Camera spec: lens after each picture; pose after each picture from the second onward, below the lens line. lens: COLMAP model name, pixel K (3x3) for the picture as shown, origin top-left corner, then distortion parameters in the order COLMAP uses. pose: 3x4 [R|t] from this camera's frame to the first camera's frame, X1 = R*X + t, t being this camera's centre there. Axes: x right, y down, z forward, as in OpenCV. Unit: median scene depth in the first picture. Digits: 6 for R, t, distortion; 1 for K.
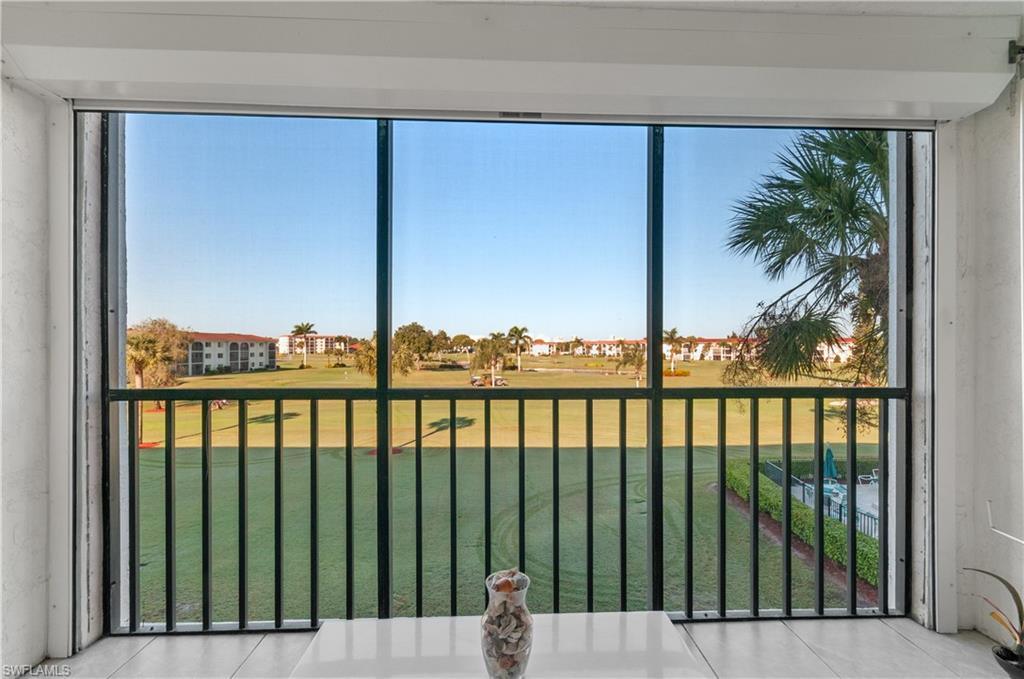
lens RADIAL K [[450.1, 0, 522.6], [0, 450.1, 344.1], [0, 0, 1]] dist [0.004670, -0.001213]
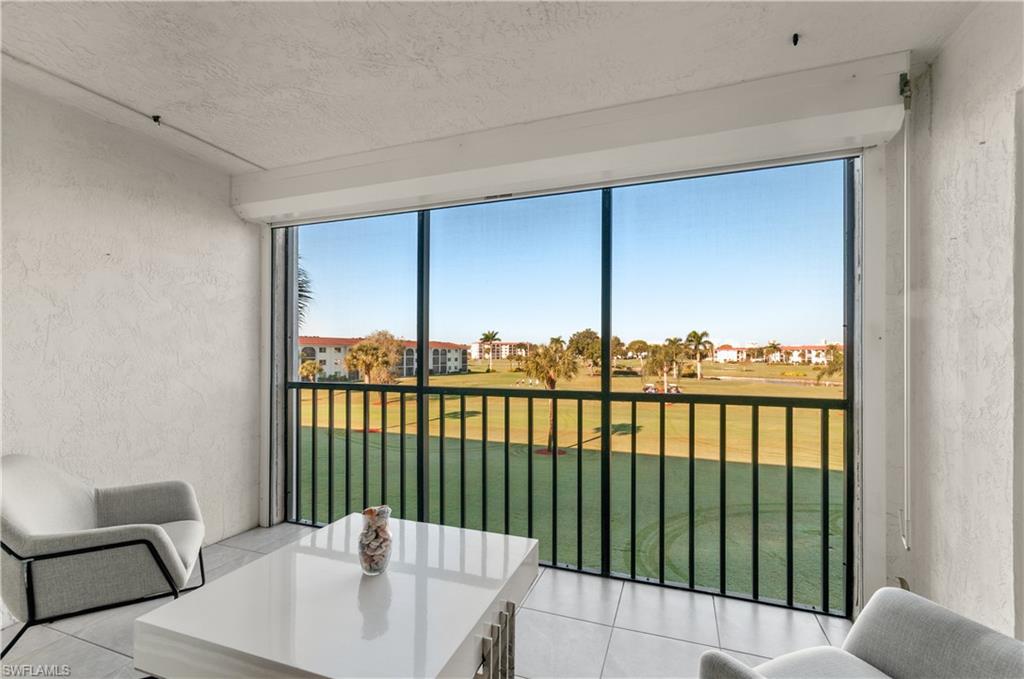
lens RADIAL K [[450.1, 0, 520.5], [0, 450.1, 343.5], [0, 0, 1]] dist [0.004670, -0.001213]
pose [[0.924736, -0.007024, -0.380545, 0.084448], [0.001485, 0.999889, -0.014848, -0.003095], [0.380607, 0.013165, 0.924643, -0.040344]]
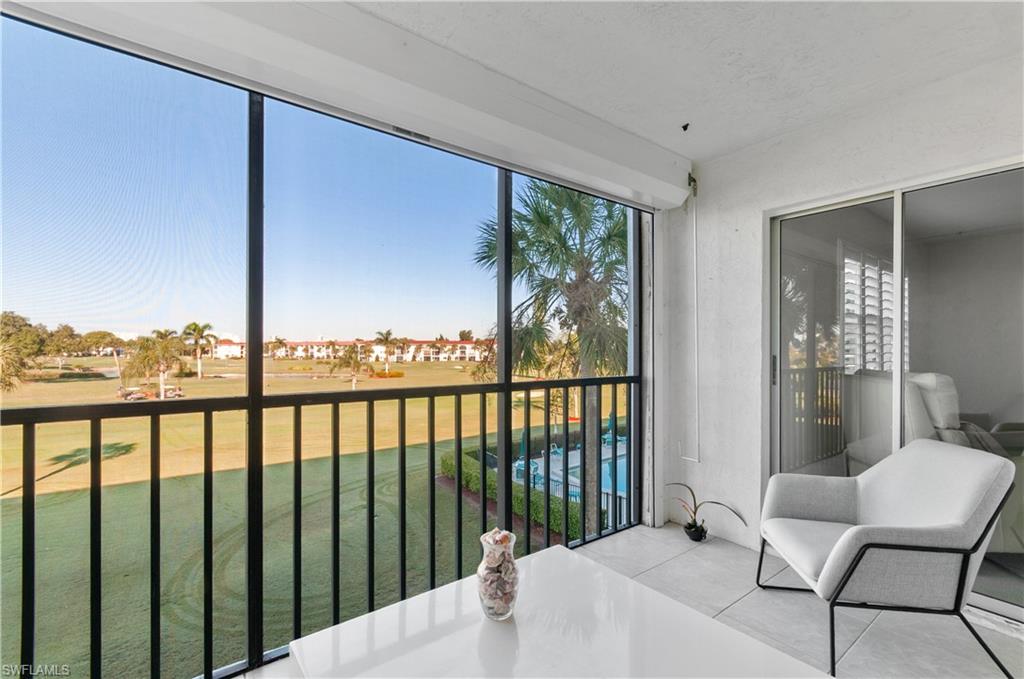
lens RADIAL K [[450.1, 0, 527.0], [0, 450.1, 341.6], [0, 0, 1]] dist [0.004670, -0.001213]
pose [[0.811281, 0.009770, 0.584575, -0.057380], [-0.004608, 0.999936, -0.010317, -0.000312], [-0.584638, 0.005676, 0.811274, -0.004655]]
